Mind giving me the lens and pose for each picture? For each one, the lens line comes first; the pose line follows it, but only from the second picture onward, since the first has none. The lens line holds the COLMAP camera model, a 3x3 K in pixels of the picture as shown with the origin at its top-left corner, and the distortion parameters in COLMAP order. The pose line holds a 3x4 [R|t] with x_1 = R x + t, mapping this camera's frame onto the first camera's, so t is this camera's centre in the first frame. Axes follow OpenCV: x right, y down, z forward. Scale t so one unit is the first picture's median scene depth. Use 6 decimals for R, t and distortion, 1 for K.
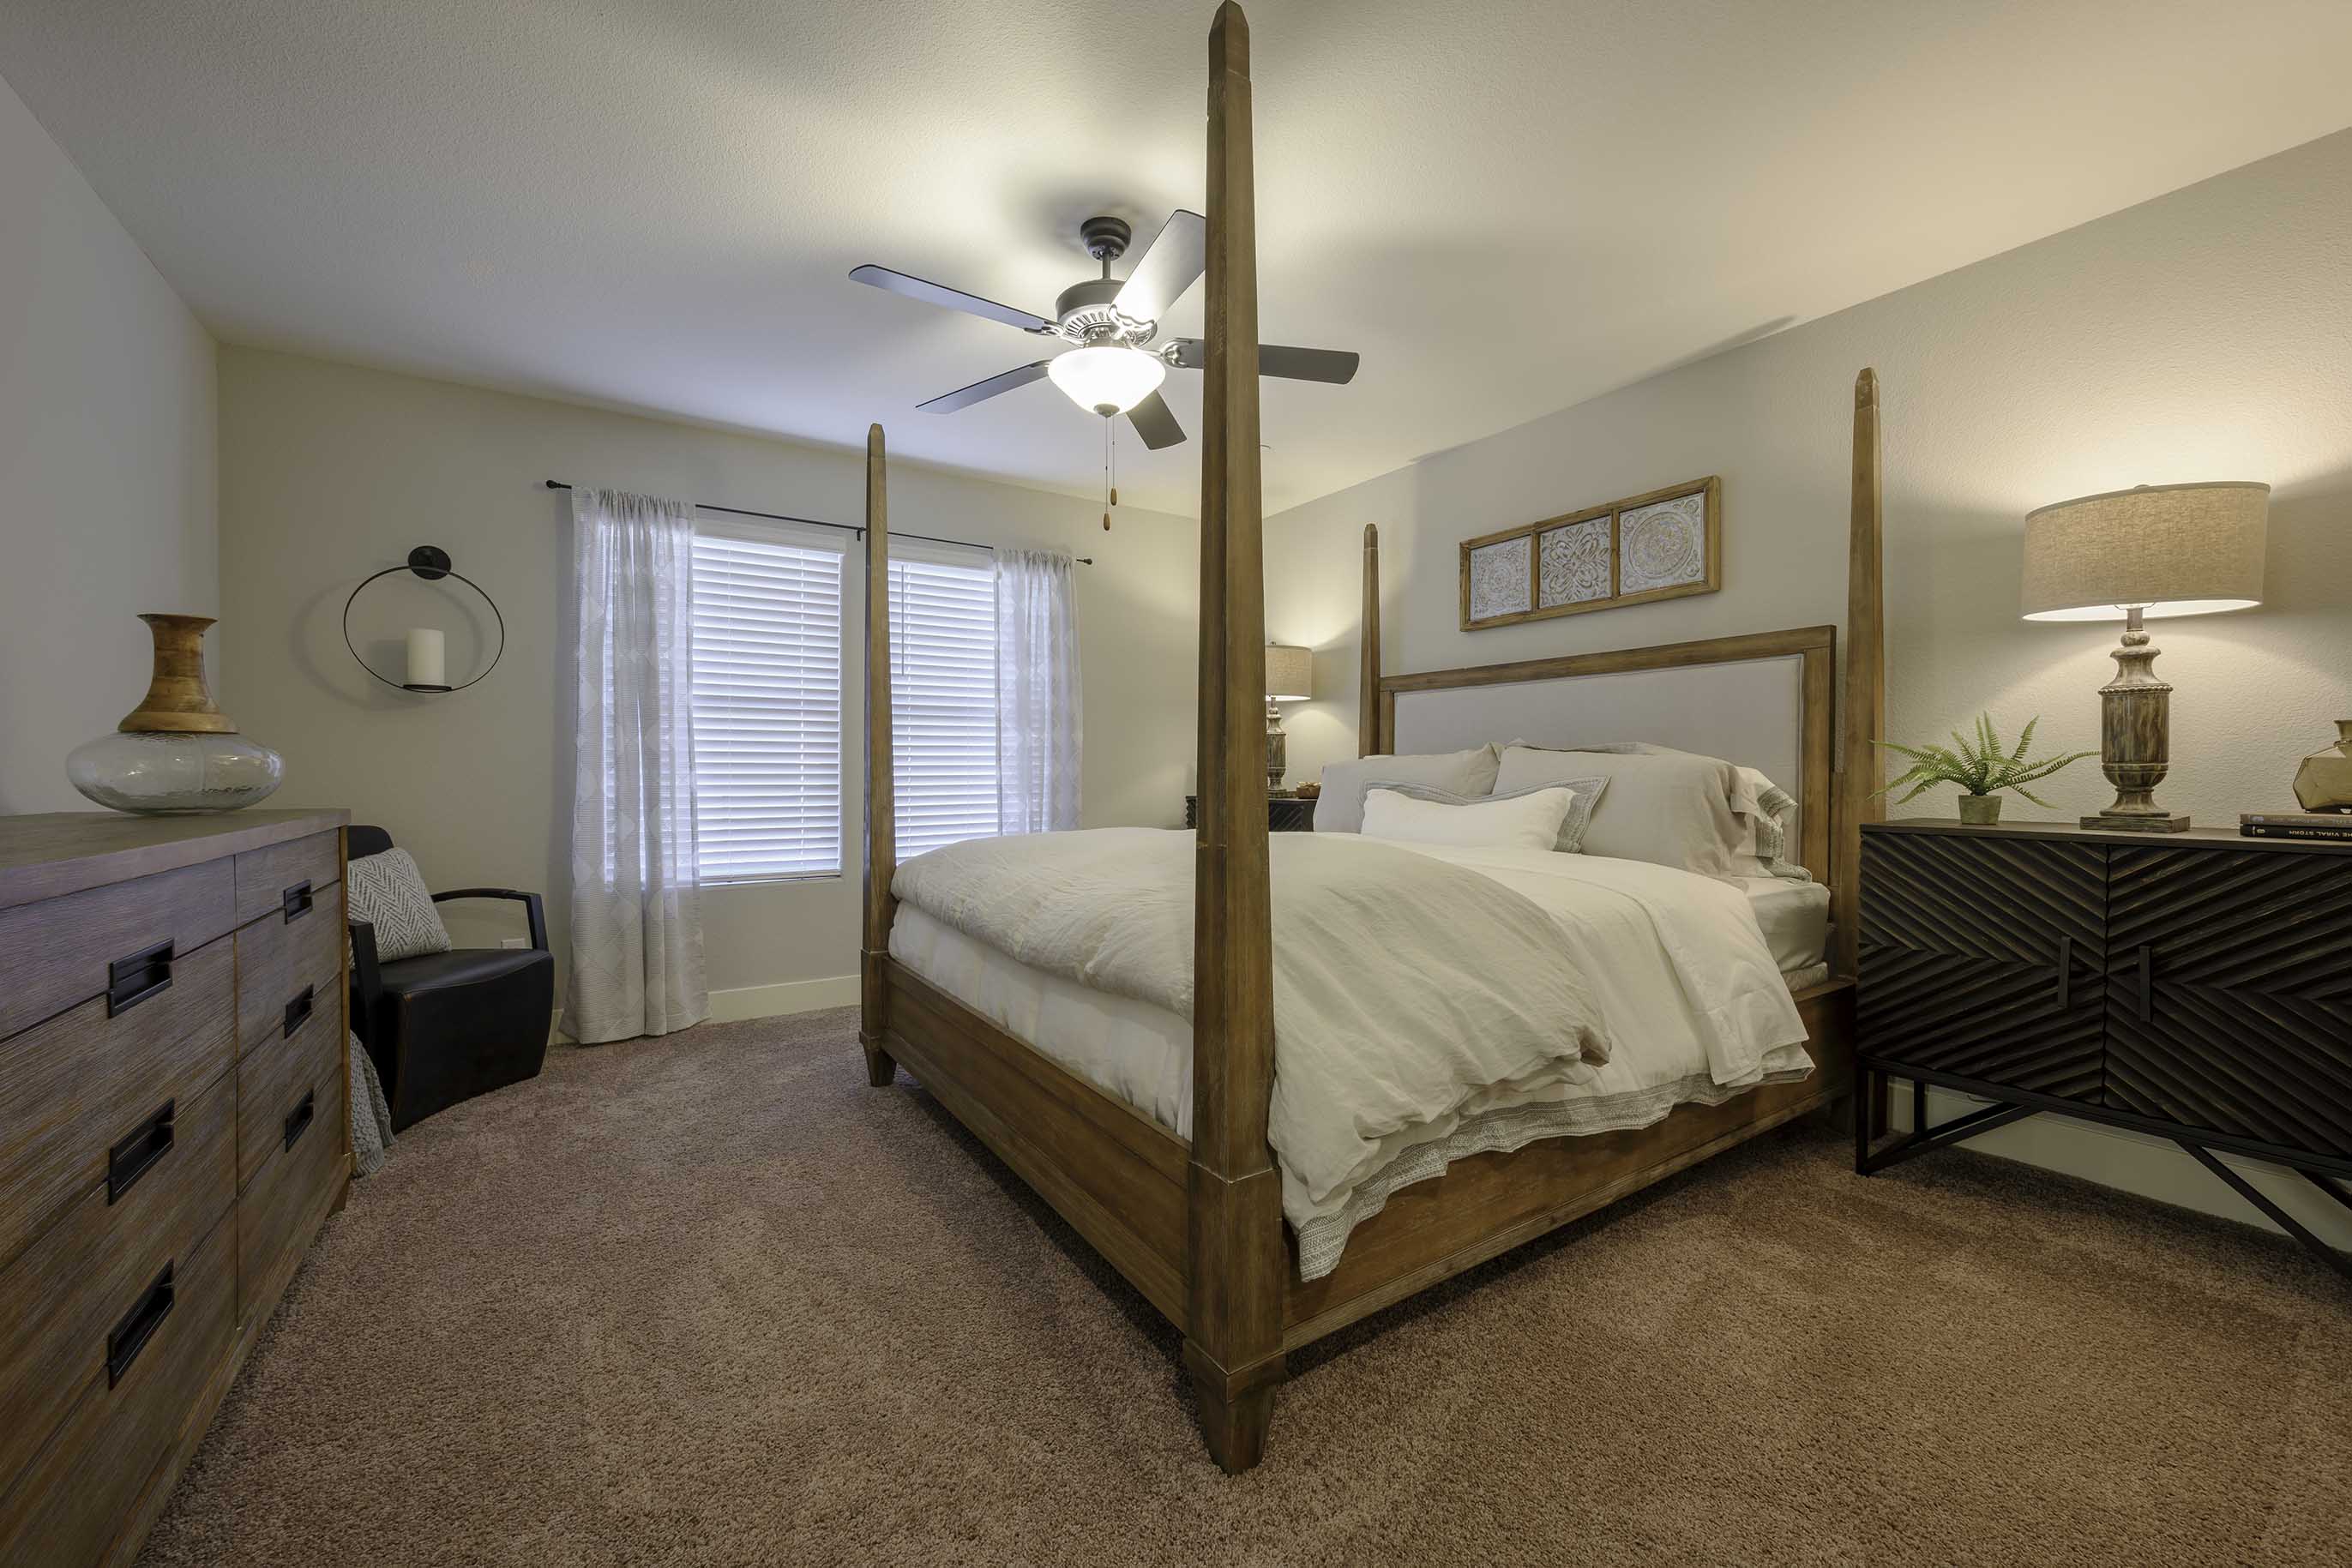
lens RADIAL K [[867.6, 0, 1164.9], [0, 867.6, 796.0], [0, 0, 1]] dist [-0.015097, -0.000065]
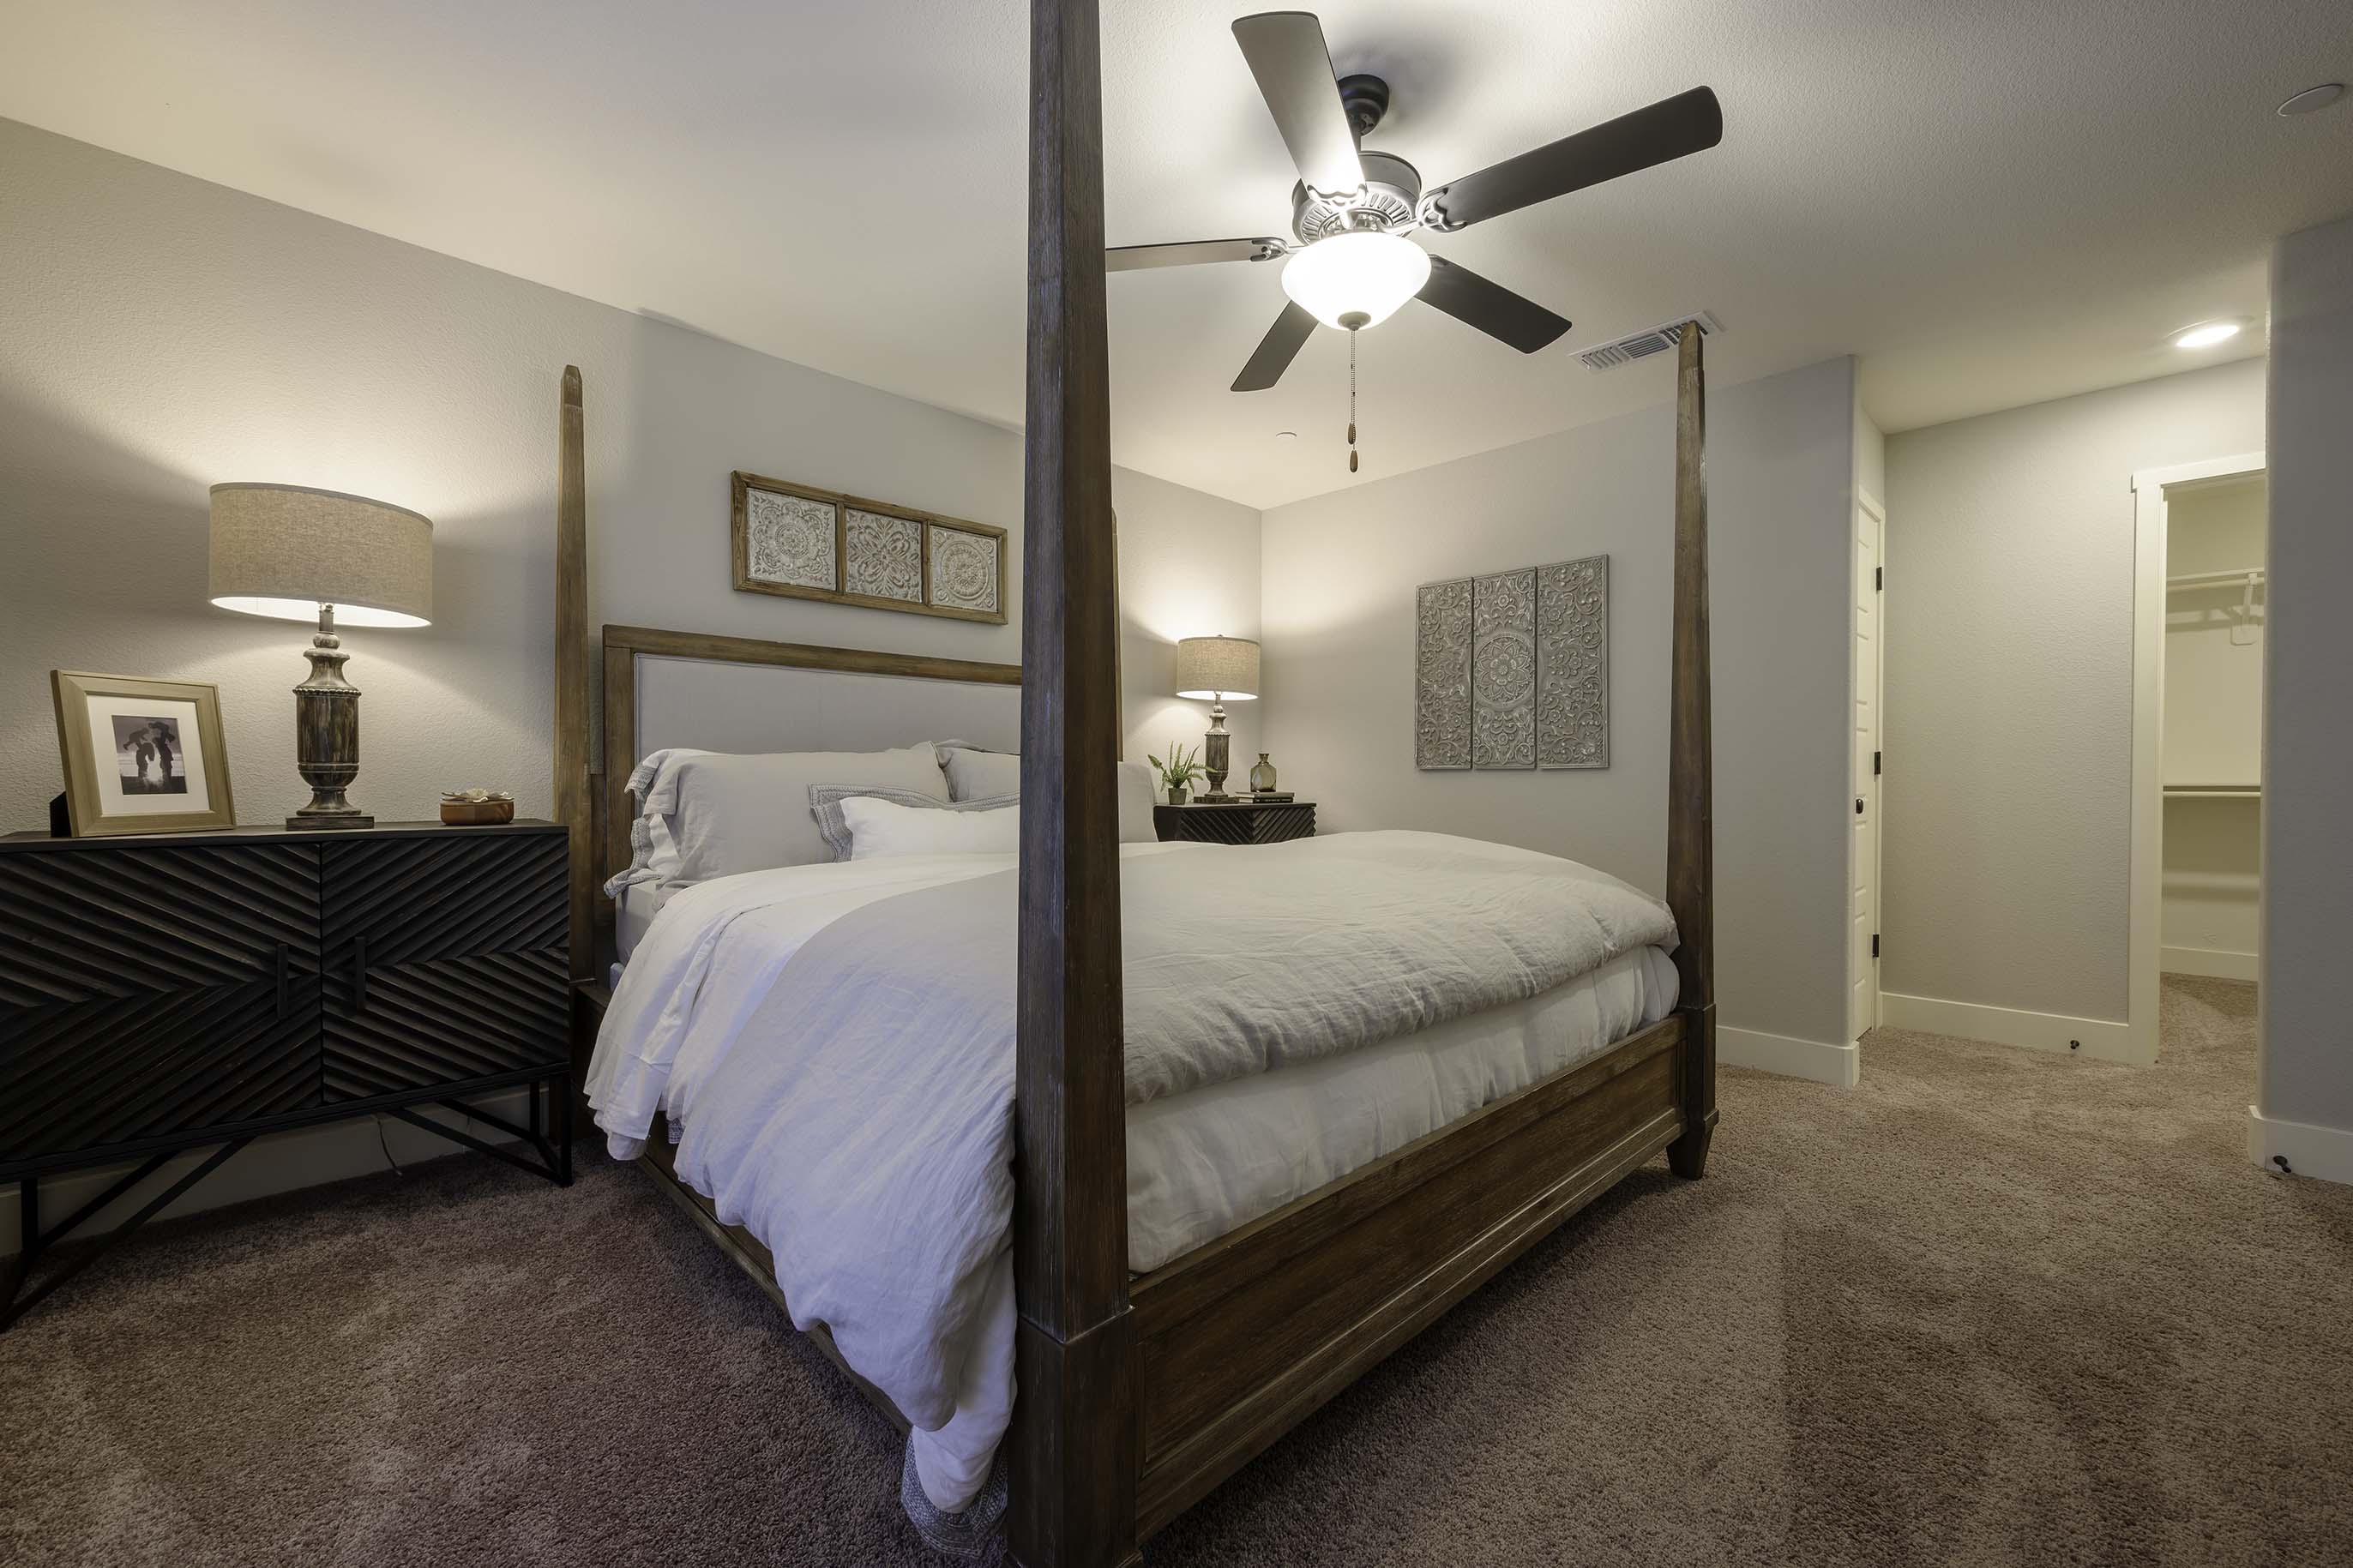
lens RADIAL K [[919.3, 0, 1170.5], [0, 919.3, 794.9], [0, 0, 1]] dist [-0.002942, -0.000121]
pose [[-0.177912, -0.022447, 0.983790, -0.155762], [0.024361, 0.999333, 0.027207, -0.006608], [-0.983745, 0.028806, -0.177246, 0.230977]]
